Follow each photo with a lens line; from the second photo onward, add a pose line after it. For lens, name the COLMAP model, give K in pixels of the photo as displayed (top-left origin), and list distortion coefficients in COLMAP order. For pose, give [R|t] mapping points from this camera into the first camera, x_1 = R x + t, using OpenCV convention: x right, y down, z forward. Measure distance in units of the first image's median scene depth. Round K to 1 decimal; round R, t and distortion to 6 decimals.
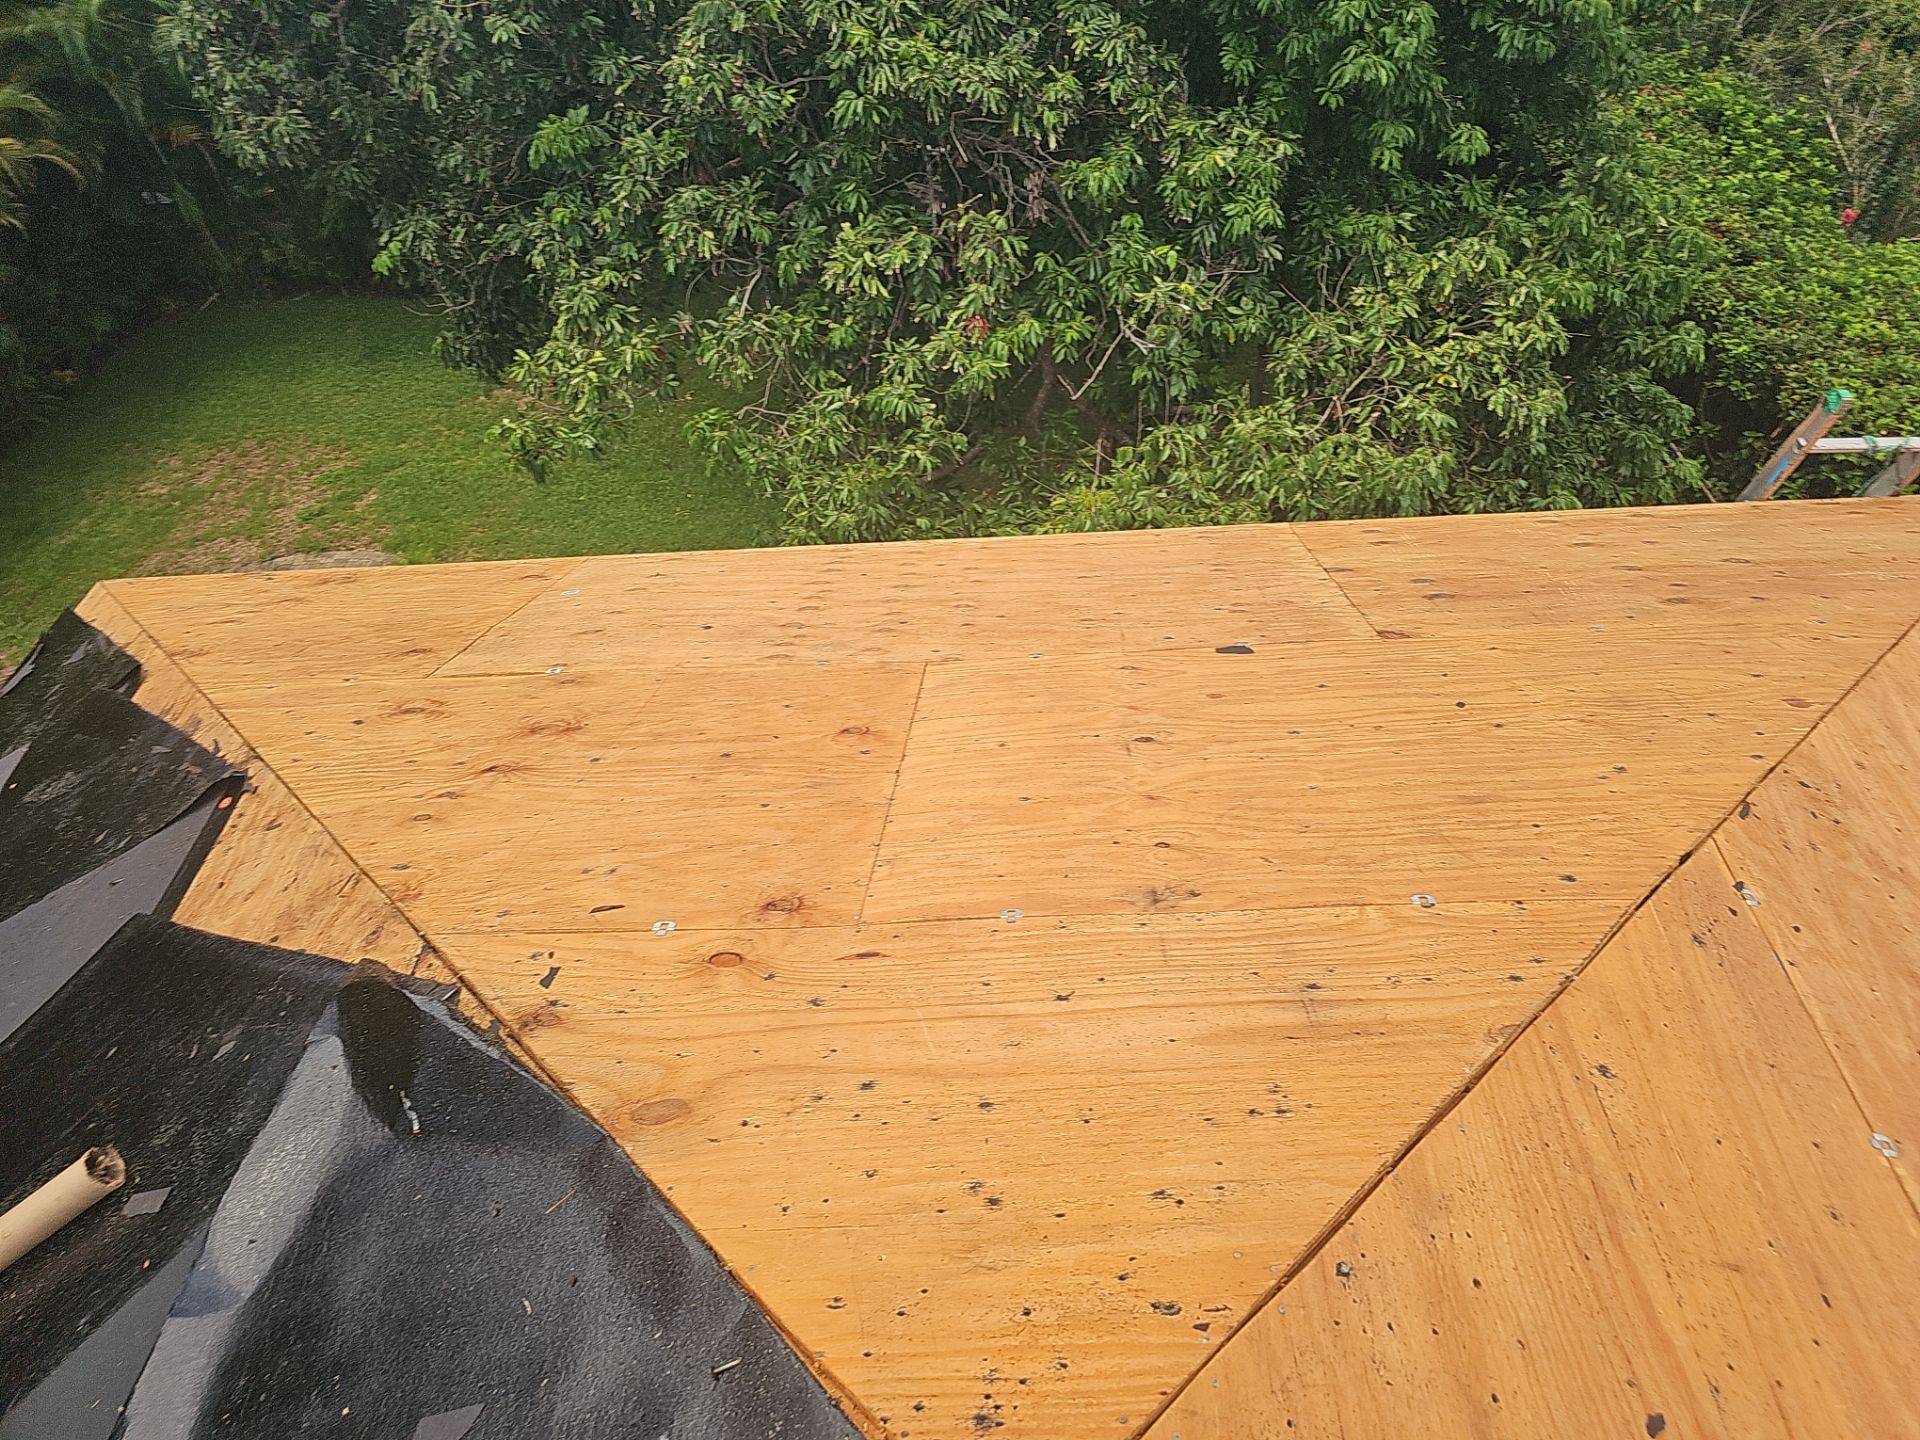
lens RADIAL K [[1326.9, 0, 951.3], [0, 1326.9, 741.3], [0, 0, 1]] dist [0.068210, -0.047851]
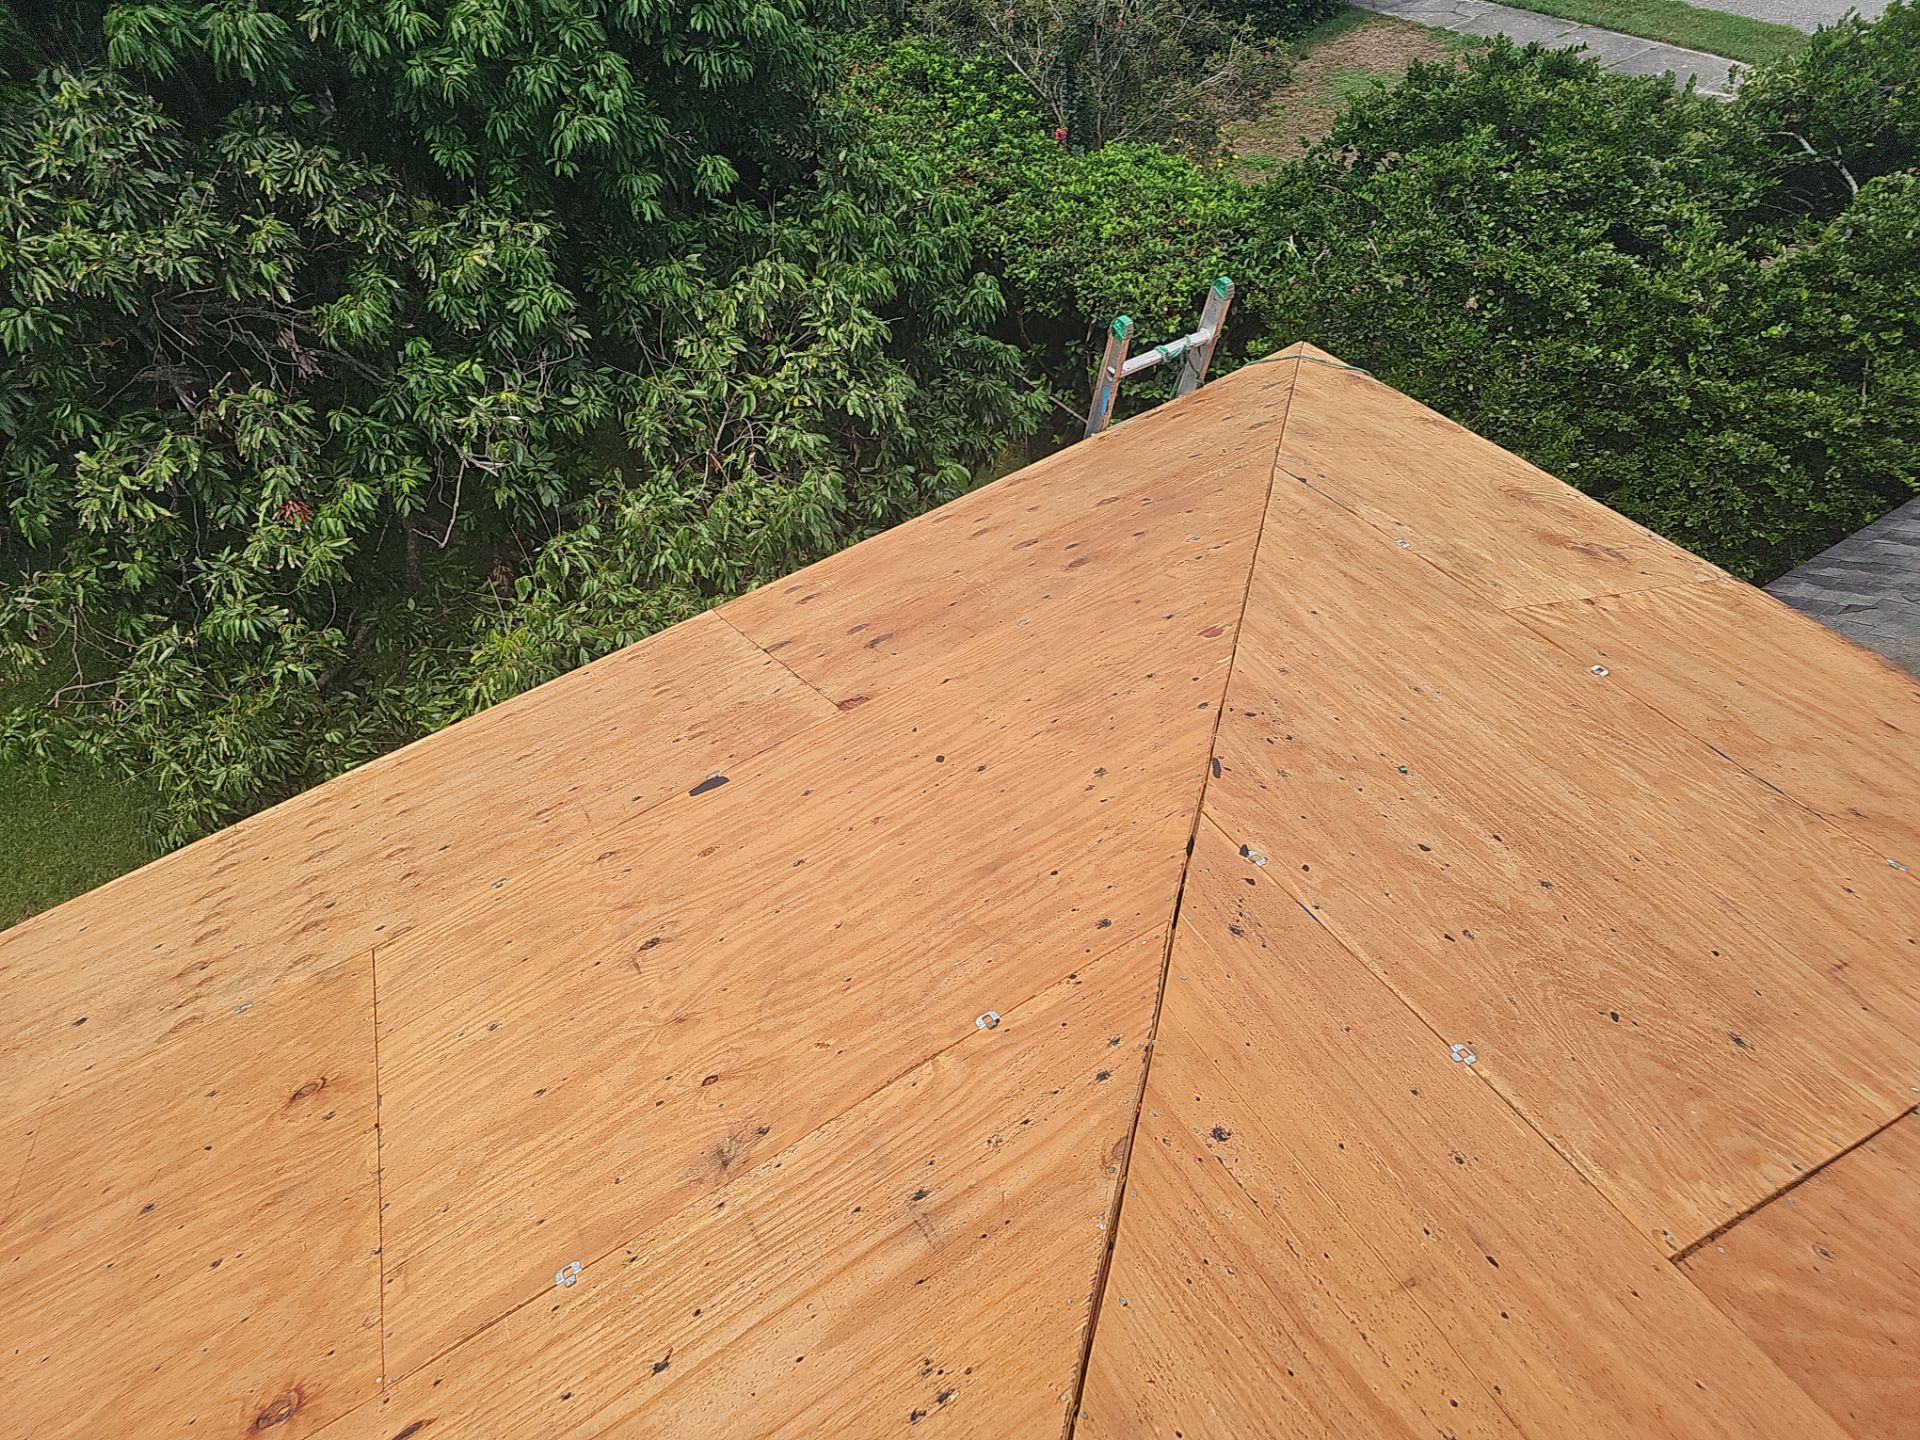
lens RADIAL K [[1346.5, 0, 968.3], [0, 1346.5, 764.7], [0, 0, 1]] dist [0.062748, -0.046526]
pose [[0.849505, -0.412582, 0.328811, 0.031514], [0.418375, 0.906511, 0.056563, -0.027762], [-0.321408, 0.089516, 0.942700, 0.034139]]
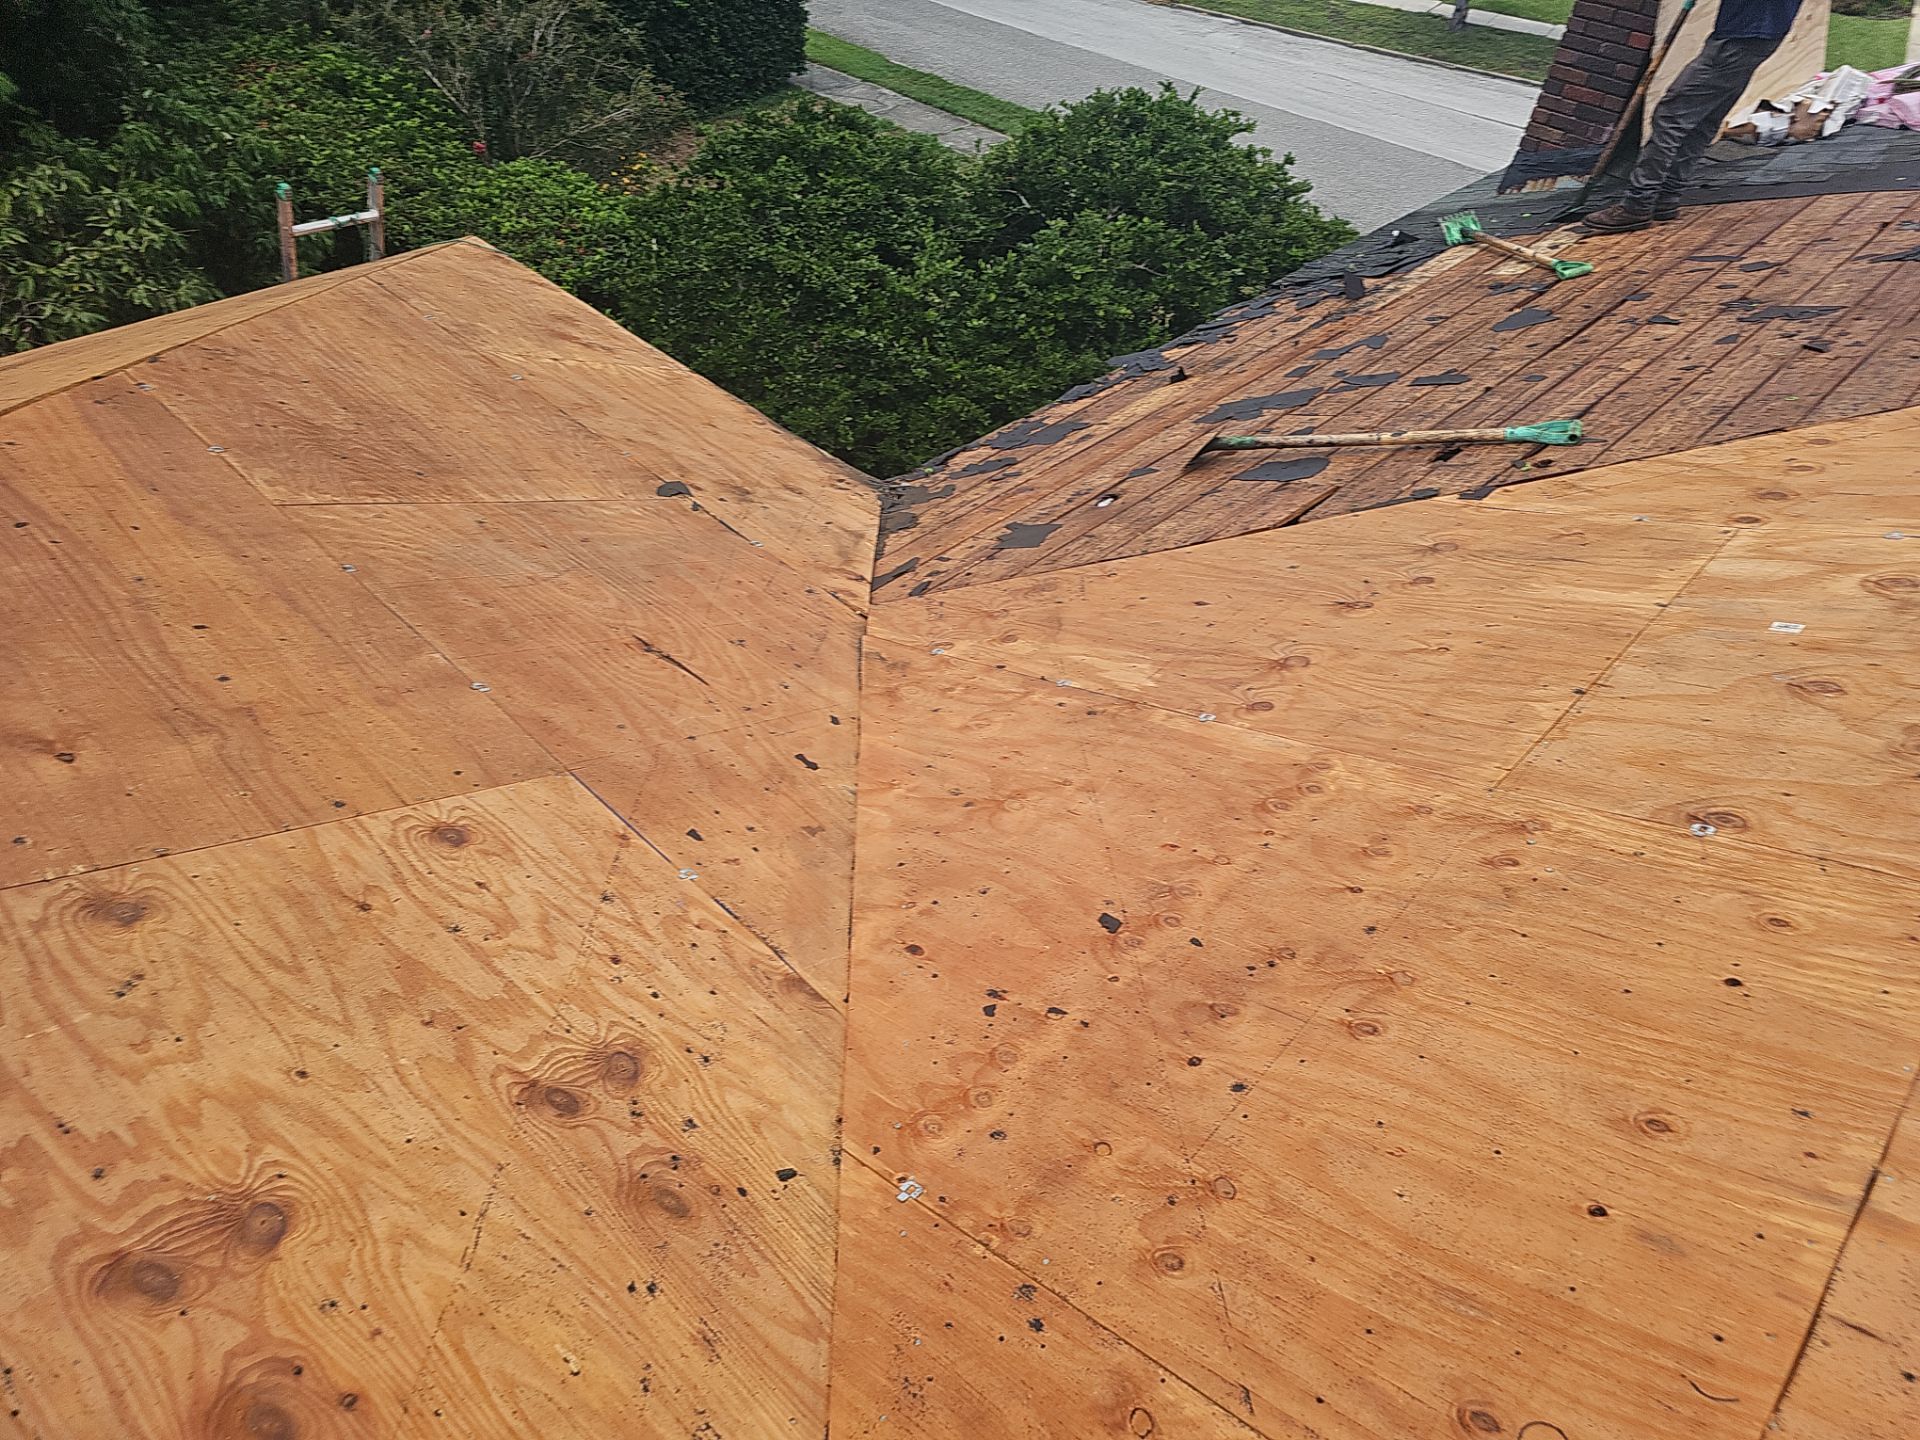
lens RADIAL K [[1331.6, 0, 981.8], [0, 1331.6, 704.3], [0, 0, 1]] dist [0.081944, -0.064437]
pose [[0.666320, -0.411474, 0.621858, 0.020710], [0.429041, 0.893648, 0.131597, 0.206502], [-0.609871, 0.179116, 0.771994, -0.259265]]
